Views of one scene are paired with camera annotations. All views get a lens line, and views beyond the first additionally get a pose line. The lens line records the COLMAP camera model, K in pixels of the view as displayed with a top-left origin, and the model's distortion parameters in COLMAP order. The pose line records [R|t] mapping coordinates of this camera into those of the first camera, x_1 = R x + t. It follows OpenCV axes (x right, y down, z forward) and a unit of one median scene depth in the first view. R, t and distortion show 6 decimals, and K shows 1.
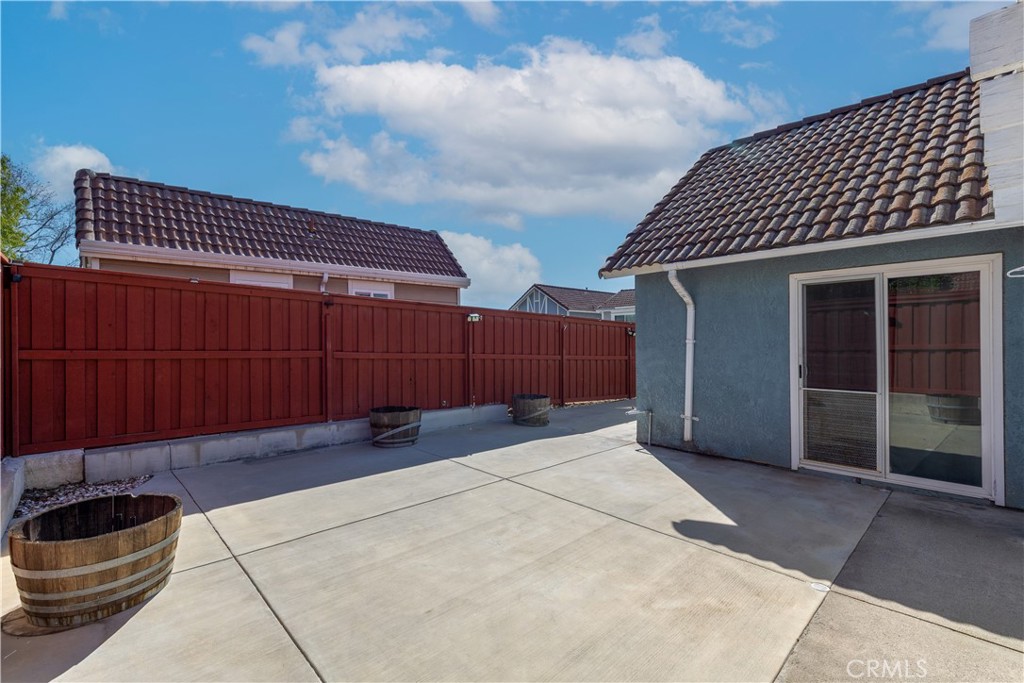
lens RADIAL K [[462.0, 0, 508.4], [0, 462.0, 338.3], [0, 0, 1]] dist [0.011224, -0.000080]
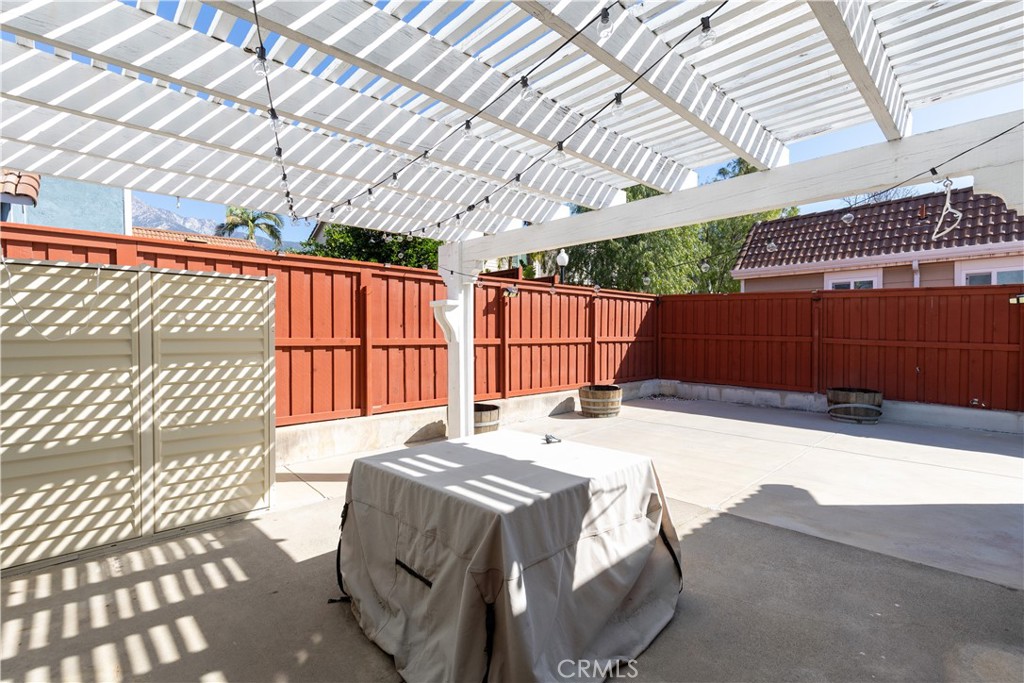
lens RADIAL K [[469.2, 0, 512.0], [0, 469.2, 341.5], [0, 0, 1]] dist [-0.001129, -0.000118]
pose [[0.010323, 0.023216, -0.999677, 1.155914], [0.008538, 0.999692, 0.023304, 0.004113], [0.999910, -0.008776, 0.010122, 0.224276]]
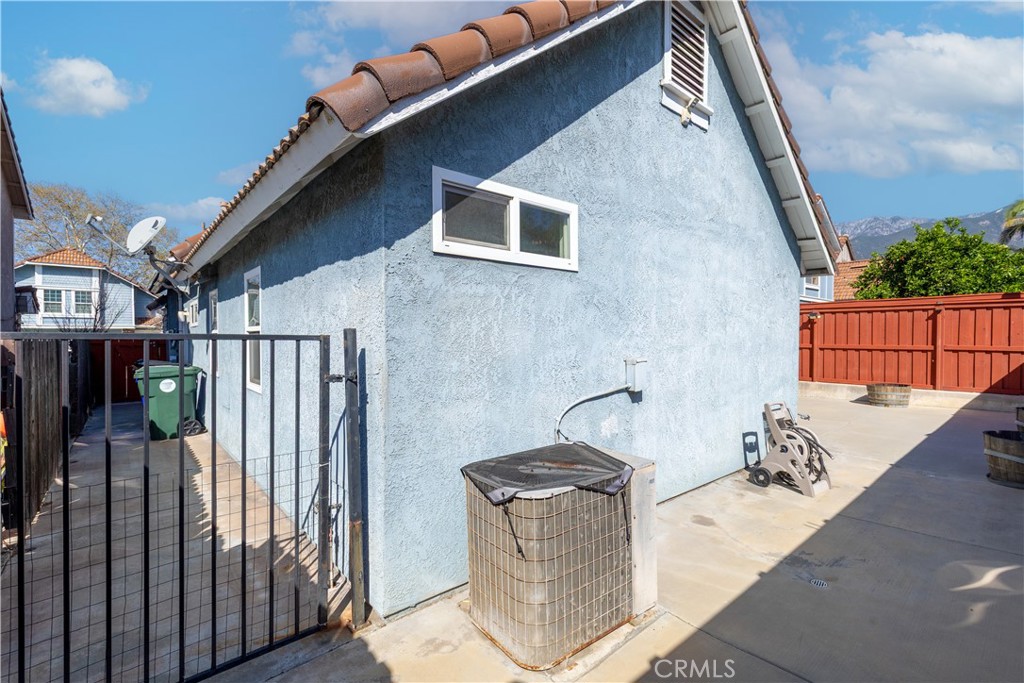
lens RADIAL K [[485.1, 0, 507.8], [0, 485.1, 336.0], [0, 0, 1]] dist [-0.002152, -0.000270]
pose [[-0.999955, 0.002348, 0.009239, 1.203341], [0.002279, 0.999970, -0.007420, 0.001198], [-0.009256, -0.007399, -0.999930, 2.747882]]
